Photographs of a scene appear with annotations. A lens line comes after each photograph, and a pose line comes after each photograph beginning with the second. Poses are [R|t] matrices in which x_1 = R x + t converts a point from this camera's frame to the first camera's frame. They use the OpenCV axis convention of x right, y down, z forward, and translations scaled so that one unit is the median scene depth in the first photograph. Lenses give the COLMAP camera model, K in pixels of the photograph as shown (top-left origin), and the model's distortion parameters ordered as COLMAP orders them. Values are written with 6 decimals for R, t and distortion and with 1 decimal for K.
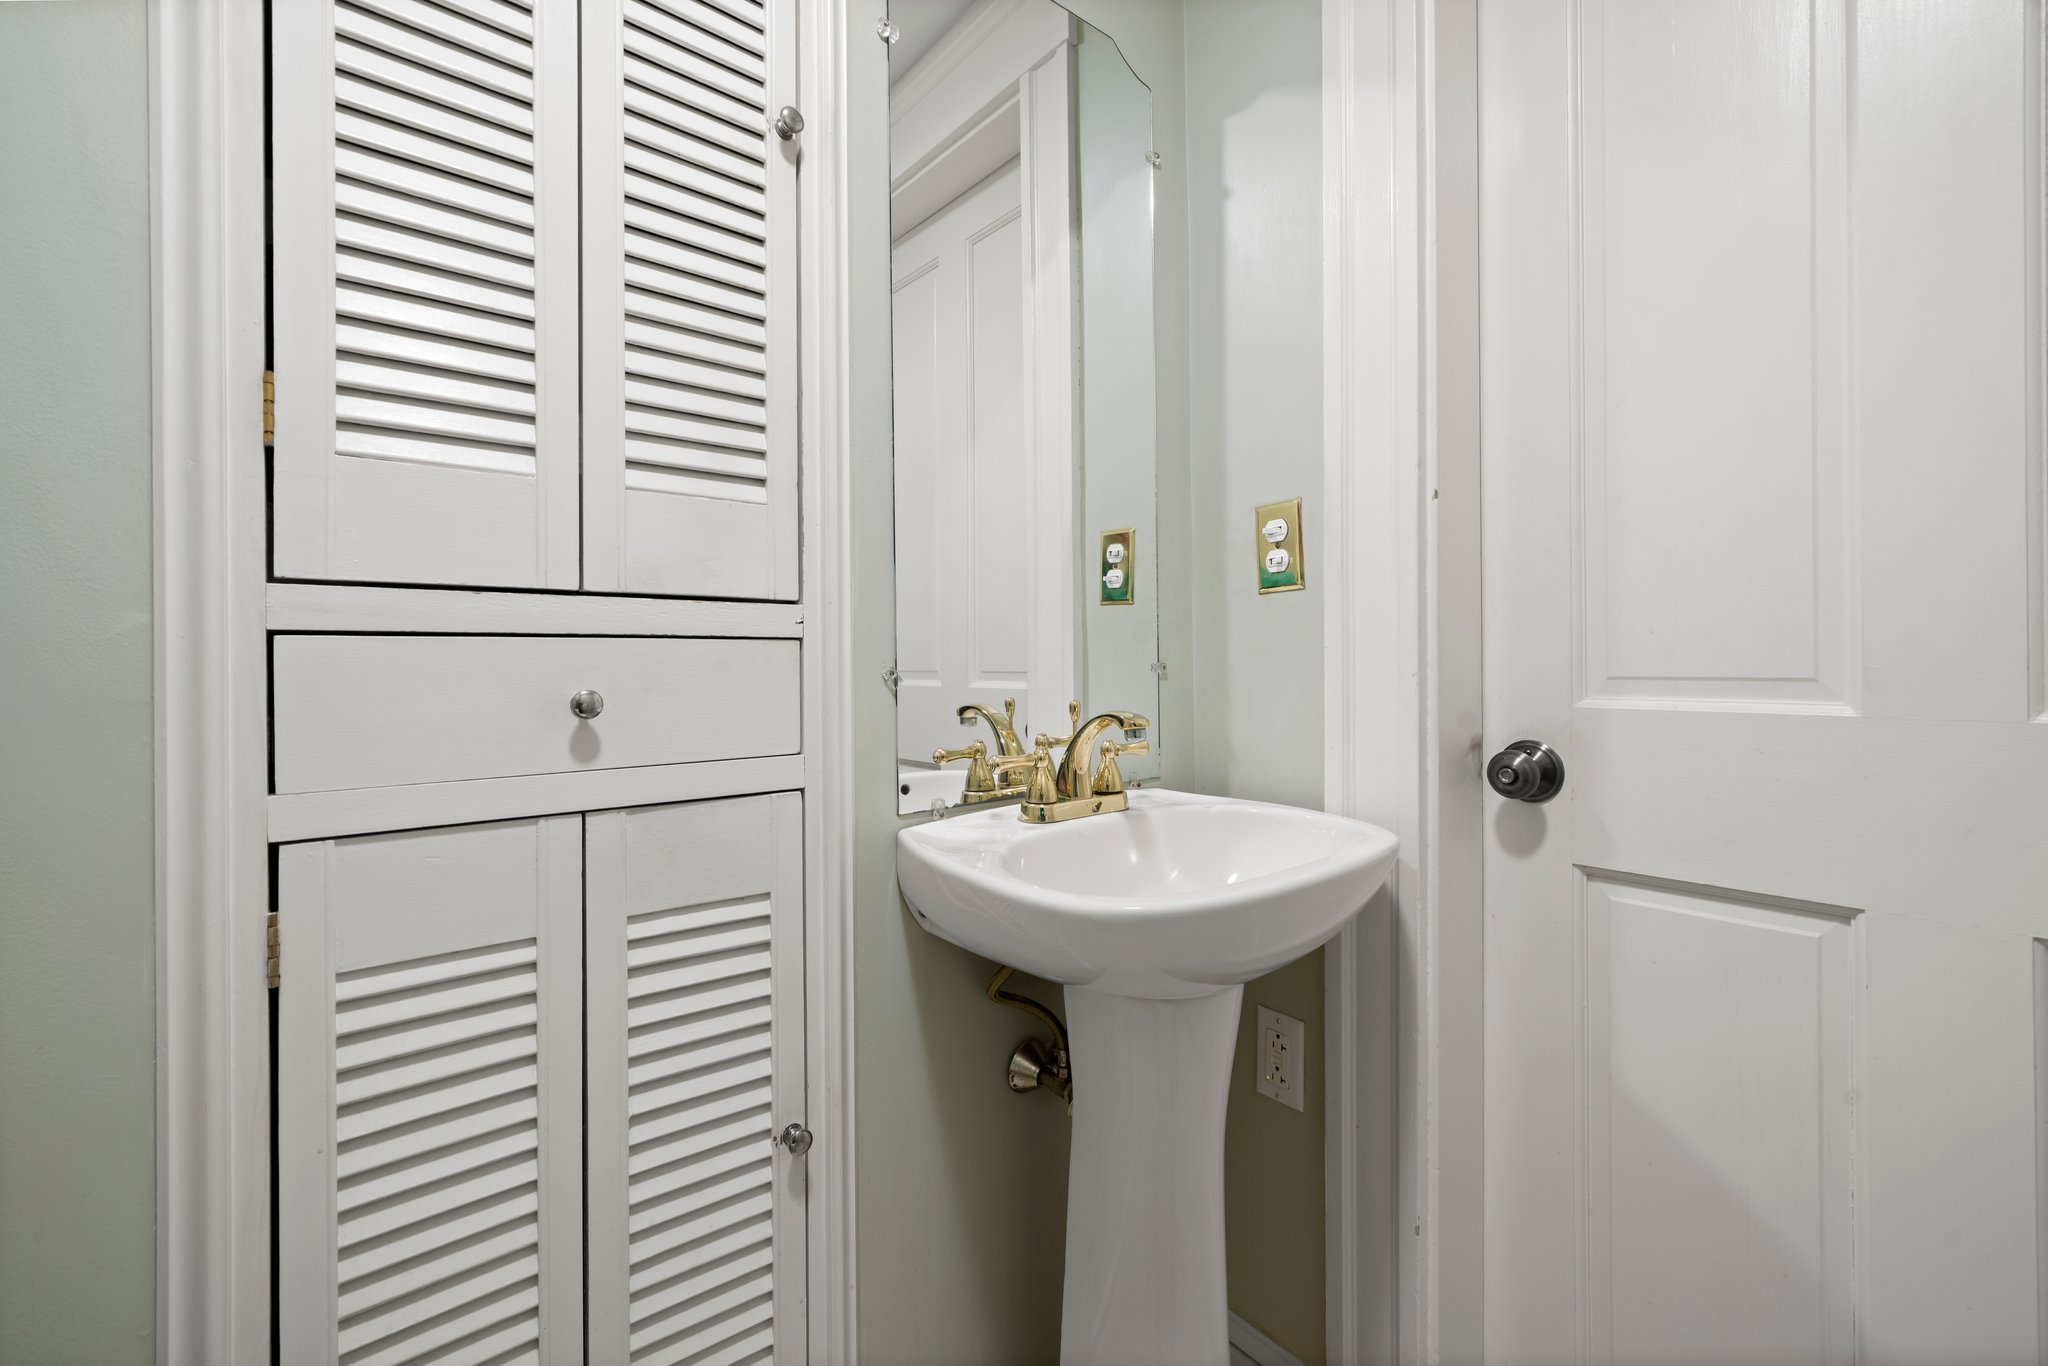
lens RADIAL K [[868.5, 0, 1012.5], [0, 868.5, 655.0], [0, 0, 1]] dist [0.002428, 0.000084]
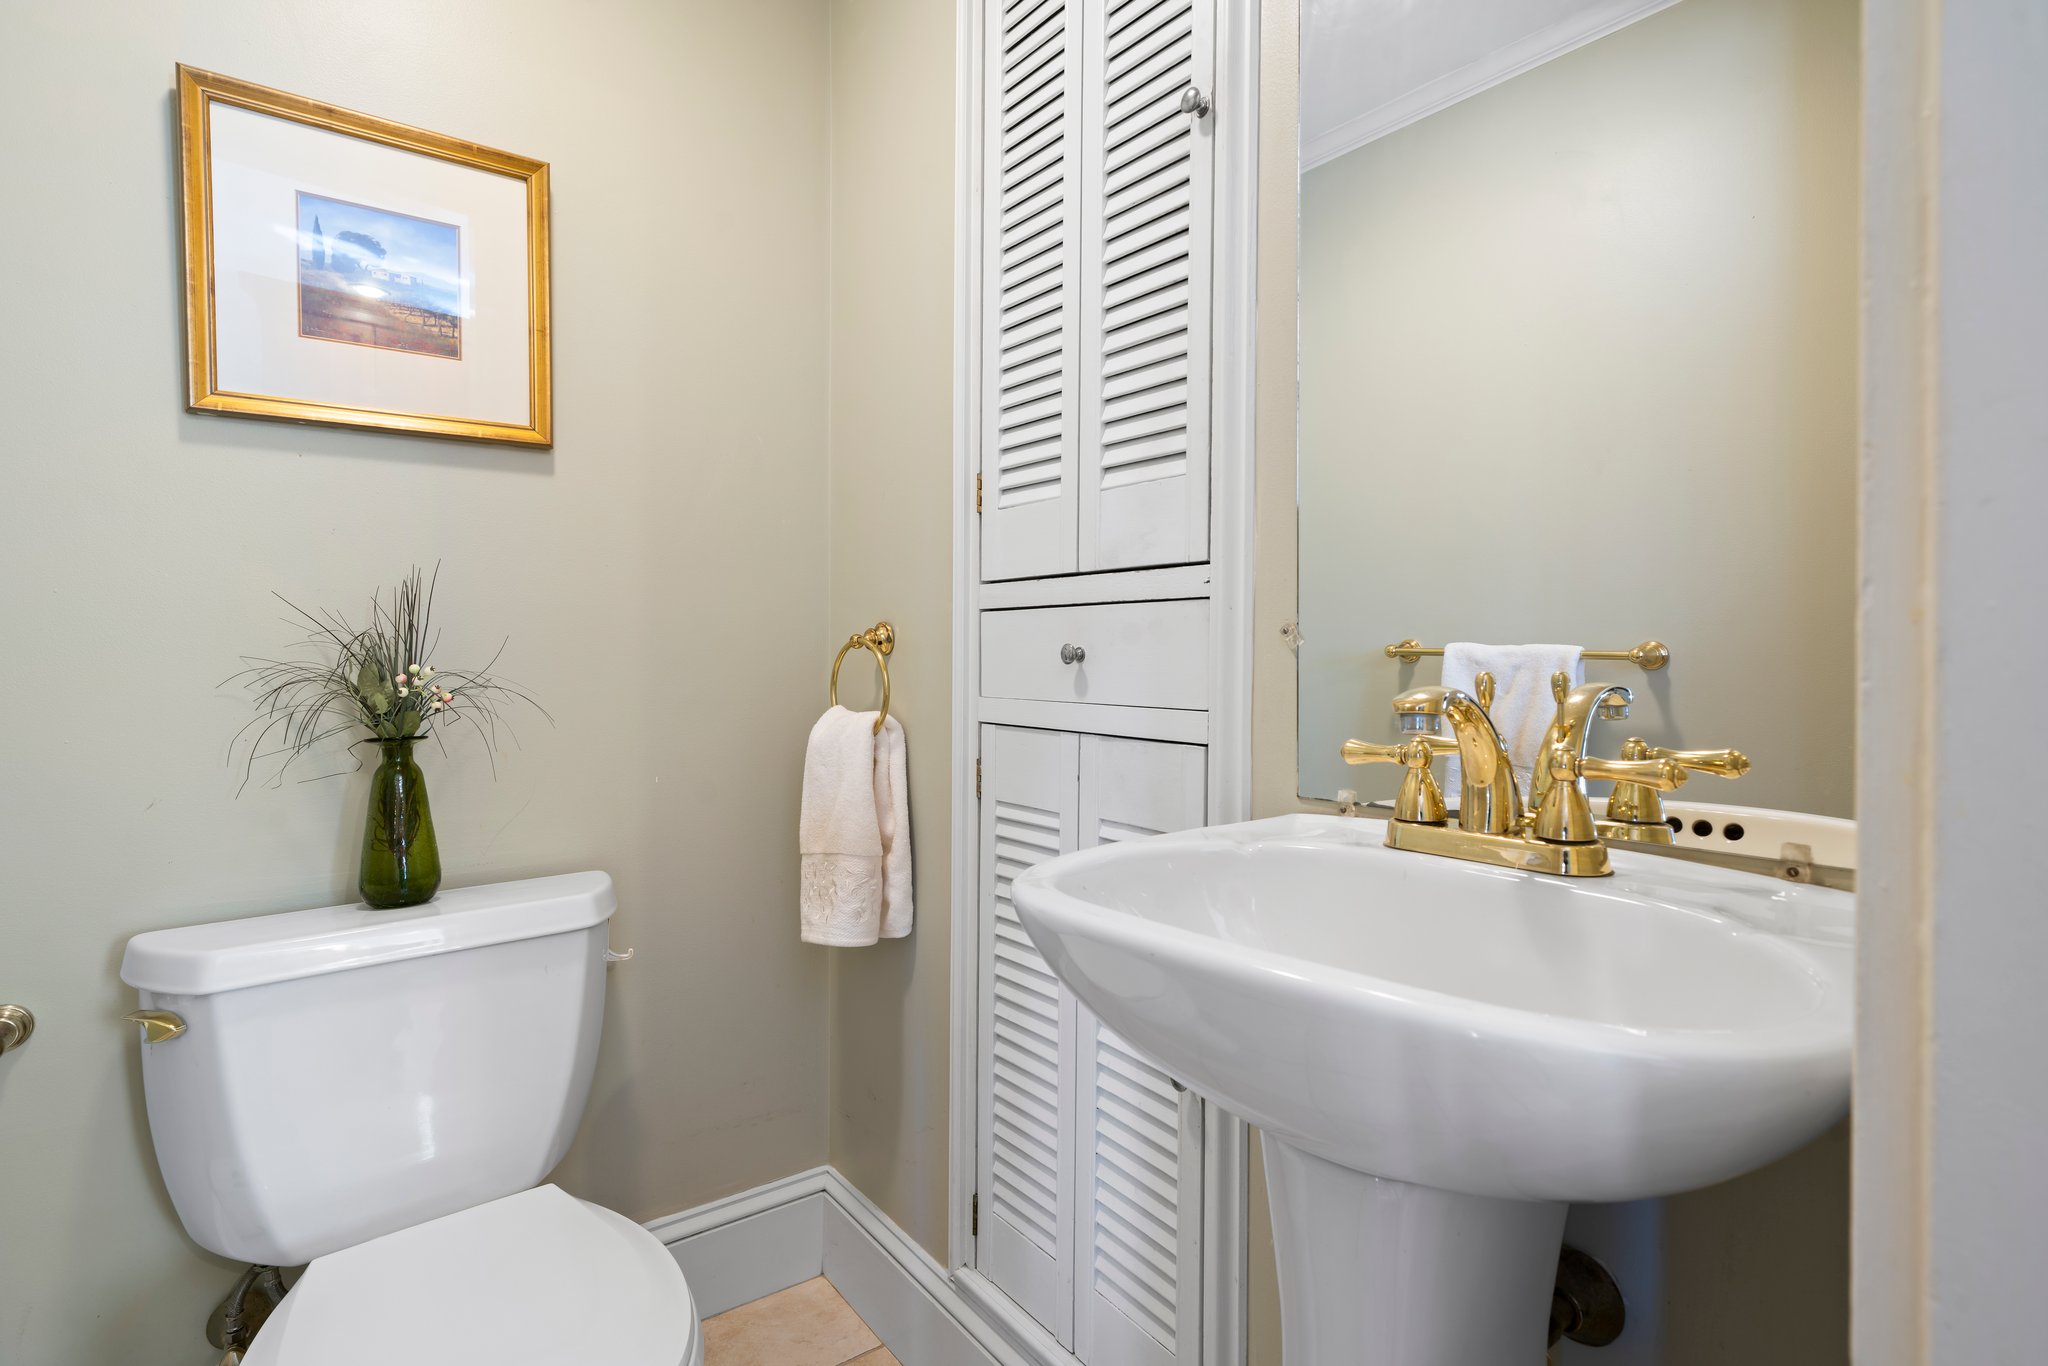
lens RADIAL K [[939.8, 0, 1024.0], [0, 939.8, 683.0], [0, 0, 1]] dist [0.003295, 0.001072]
pose [[0.021398, 0.030895, -0.999294, 0.932464], [-0.006397, 0.999506, 0.030764, 0.053058], [0.999751, 0.005735, 0.021585, 0.812797]]
